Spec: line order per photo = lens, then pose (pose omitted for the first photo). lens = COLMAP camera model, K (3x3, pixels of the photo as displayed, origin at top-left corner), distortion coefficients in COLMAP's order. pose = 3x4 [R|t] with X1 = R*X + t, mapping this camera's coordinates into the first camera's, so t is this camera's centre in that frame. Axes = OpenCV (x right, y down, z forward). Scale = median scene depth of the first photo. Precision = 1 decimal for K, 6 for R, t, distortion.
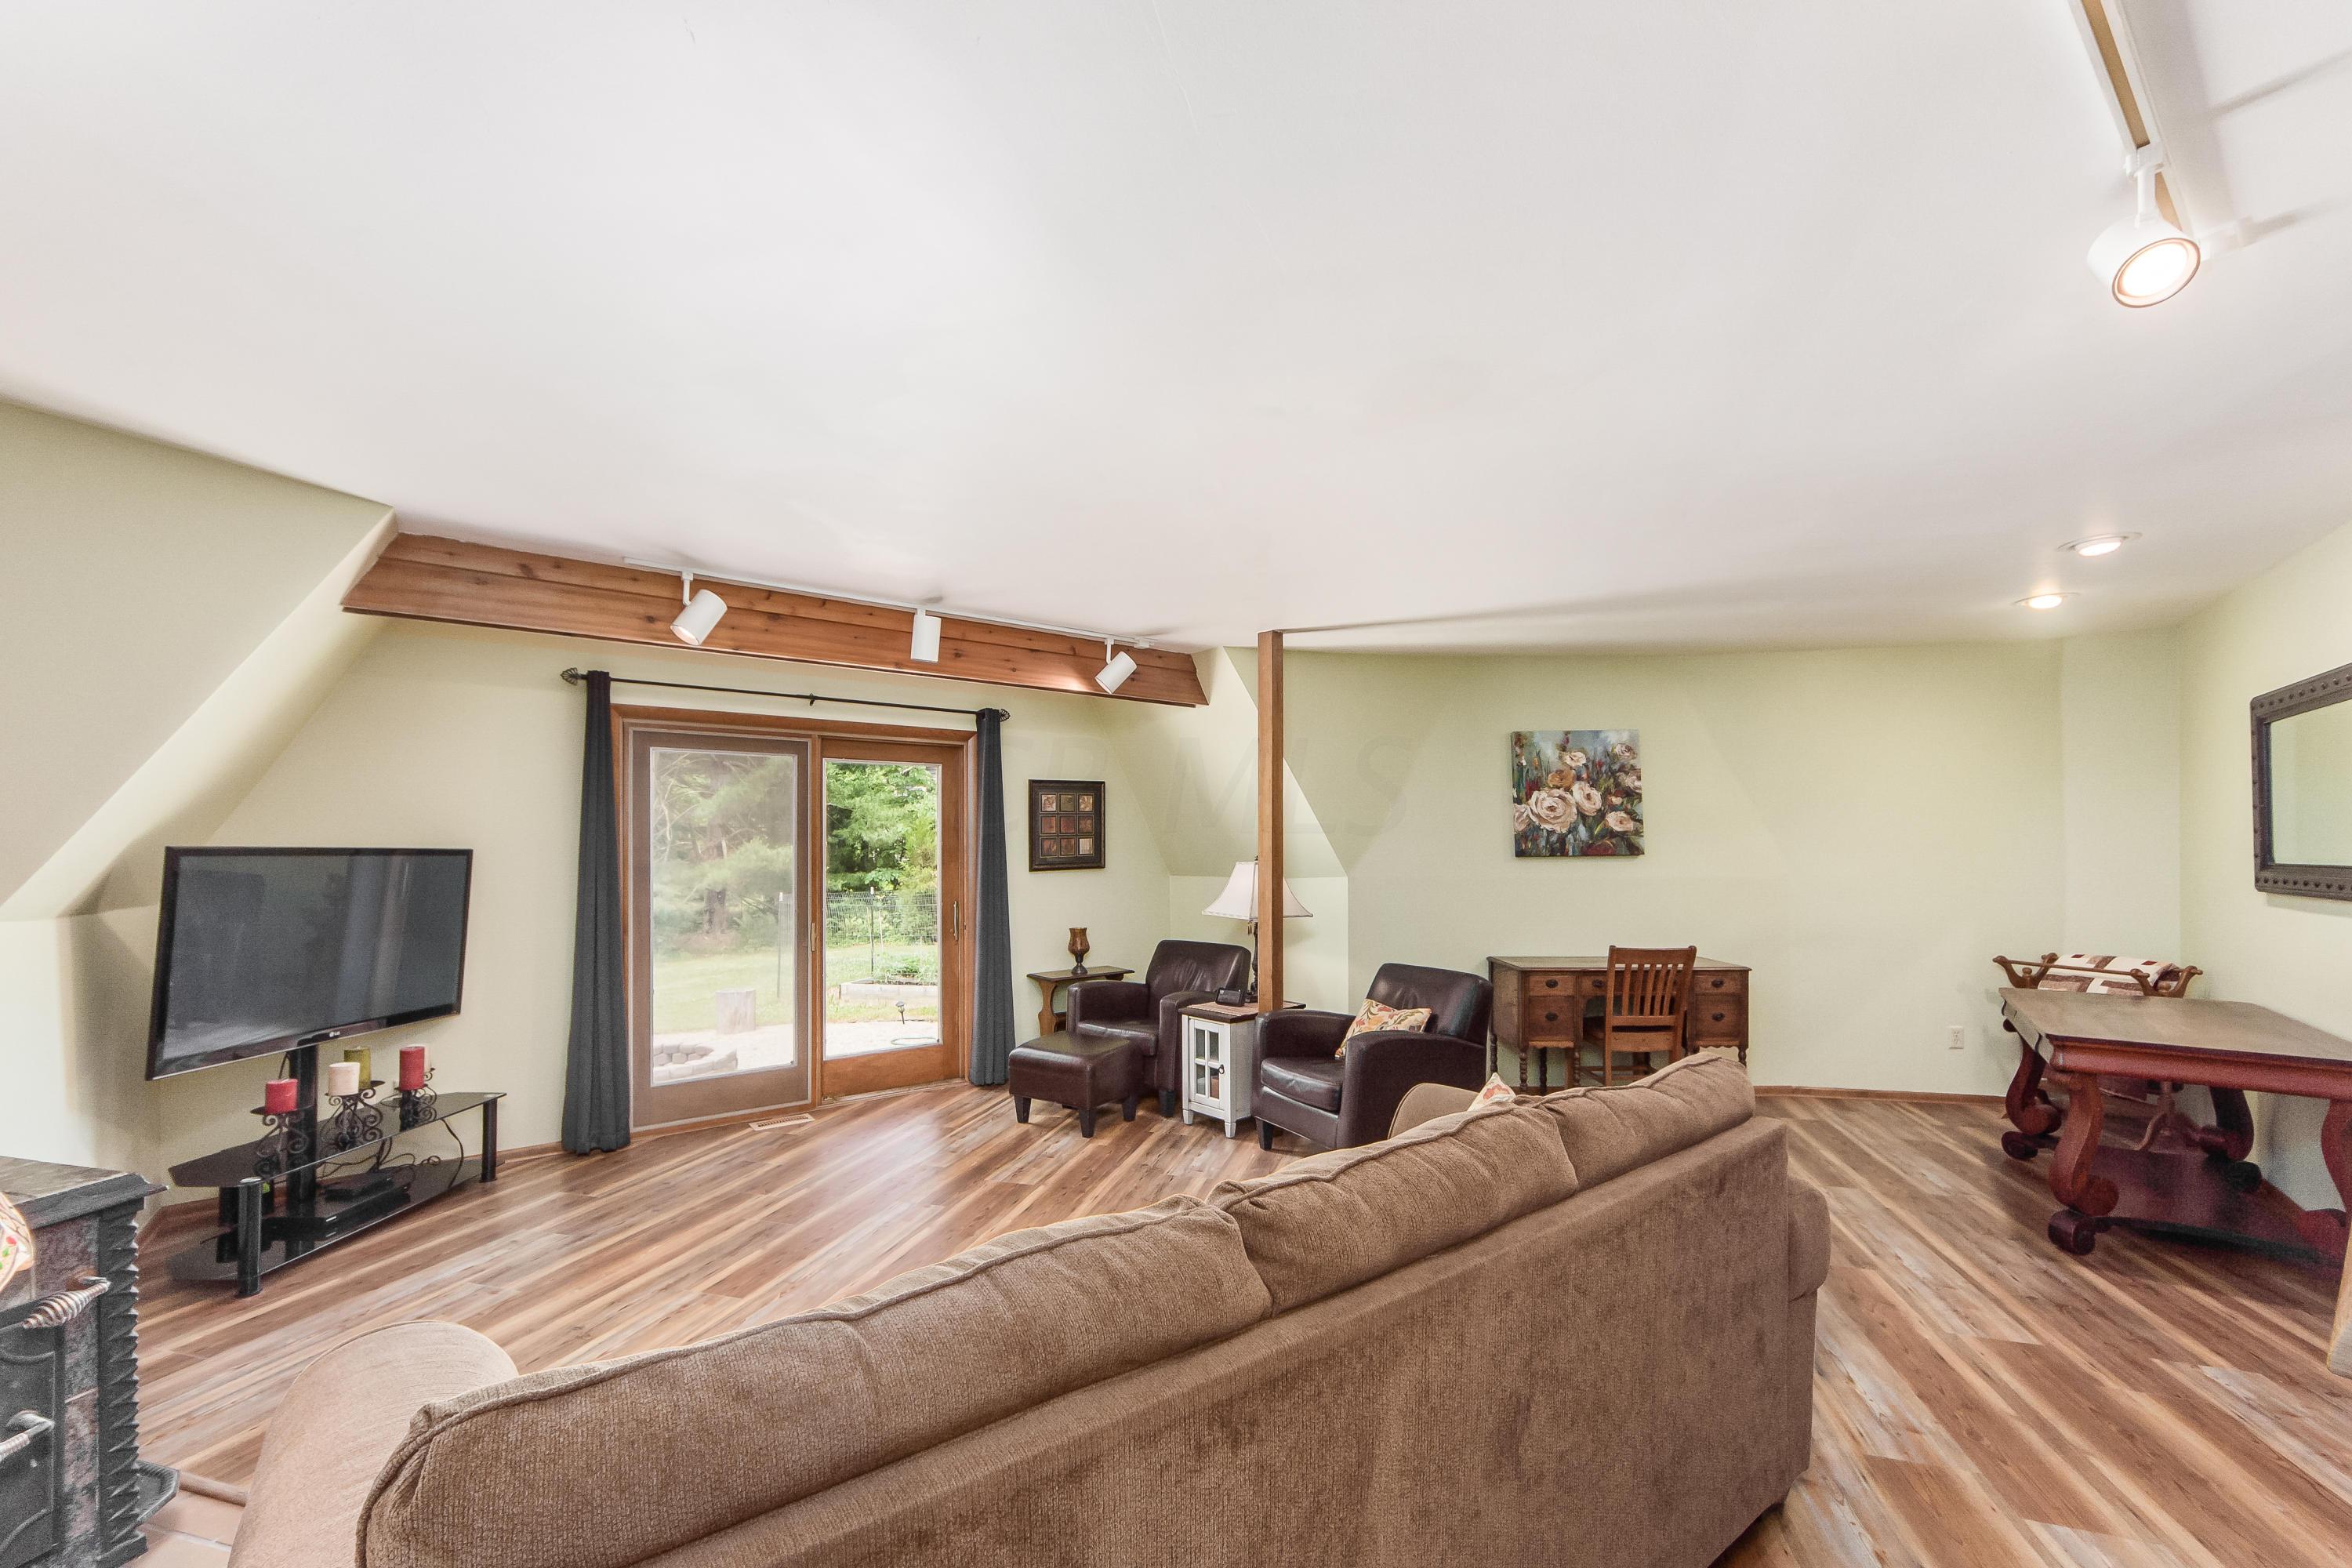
lens RADIAL K [[953.7, 0, 1164.8], [0, 953.7, 835.3], [0, 0, 1]] dist [-0.001606, 0.000119]
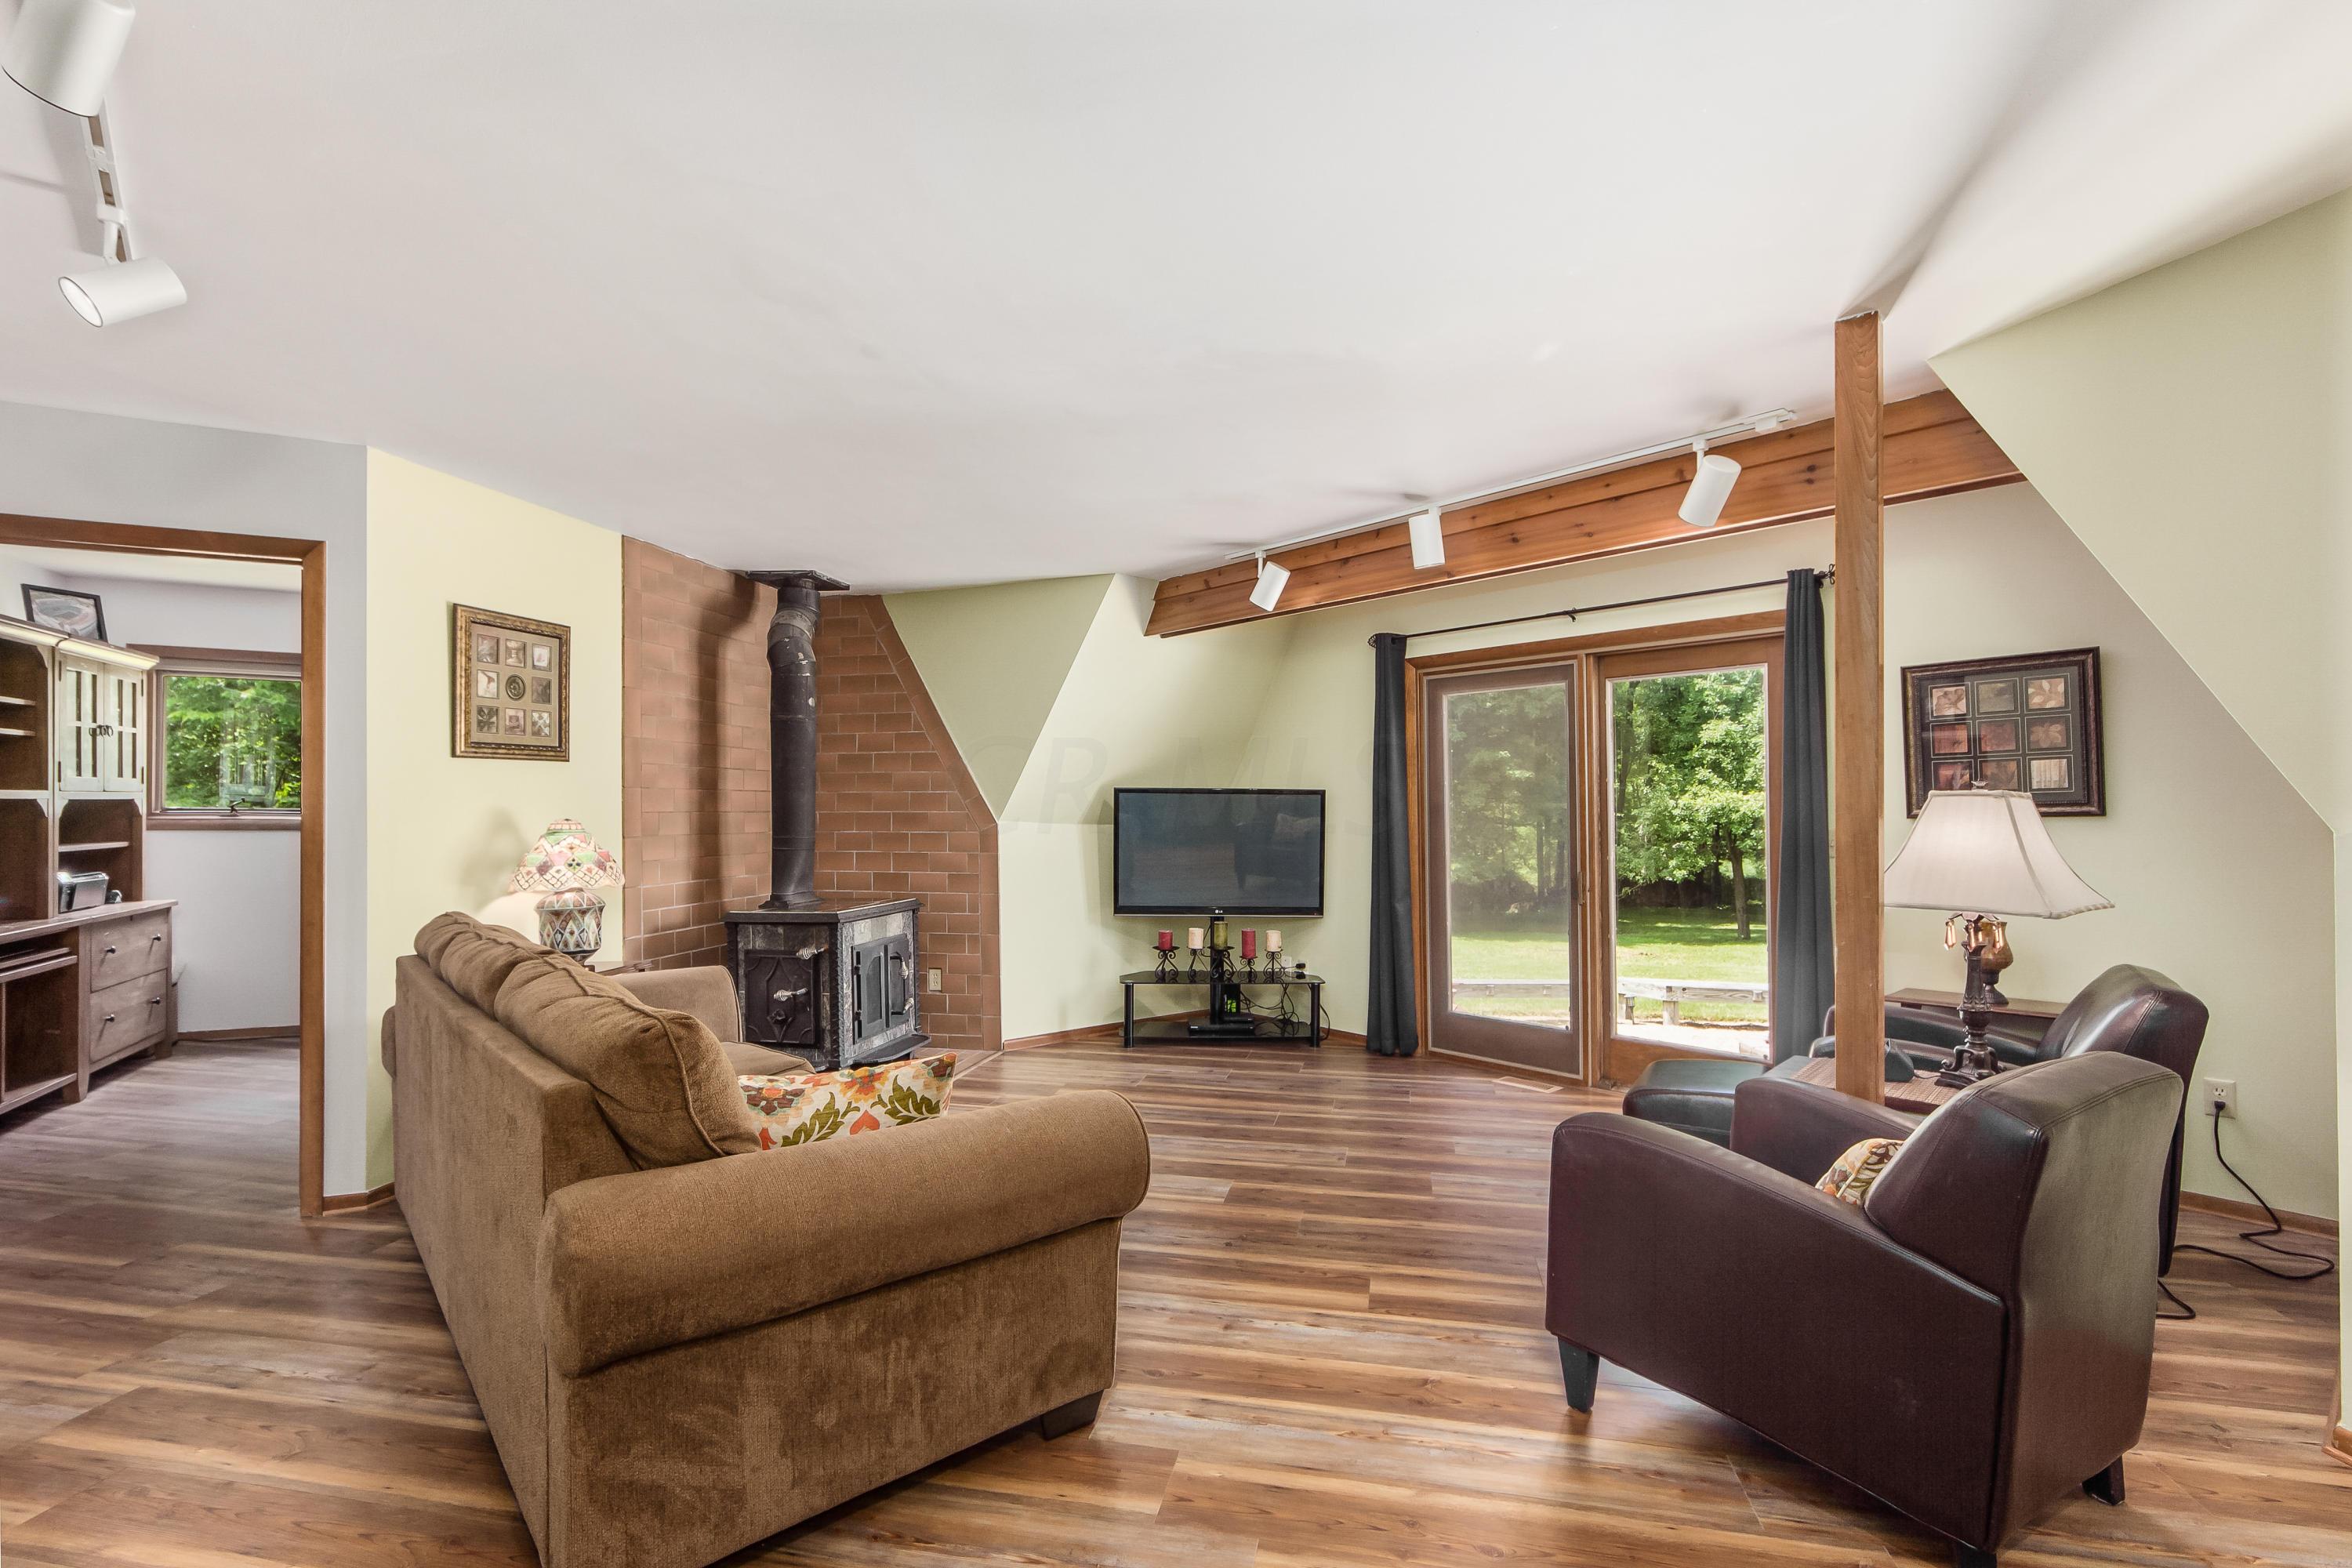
lens RADIAL K [[1091.6, 0, 1136.8], [0, 1091.6, 796.8], [0, 0, 1]] dist [0.001273, 0.000242]
pose [[0.053002, -0.012992, -0.998510, 0.602847], [0.007704, 0.999891, -0.012601, 0.033400], [0.998565, -0.007025, 0.053096, 0.548913]]
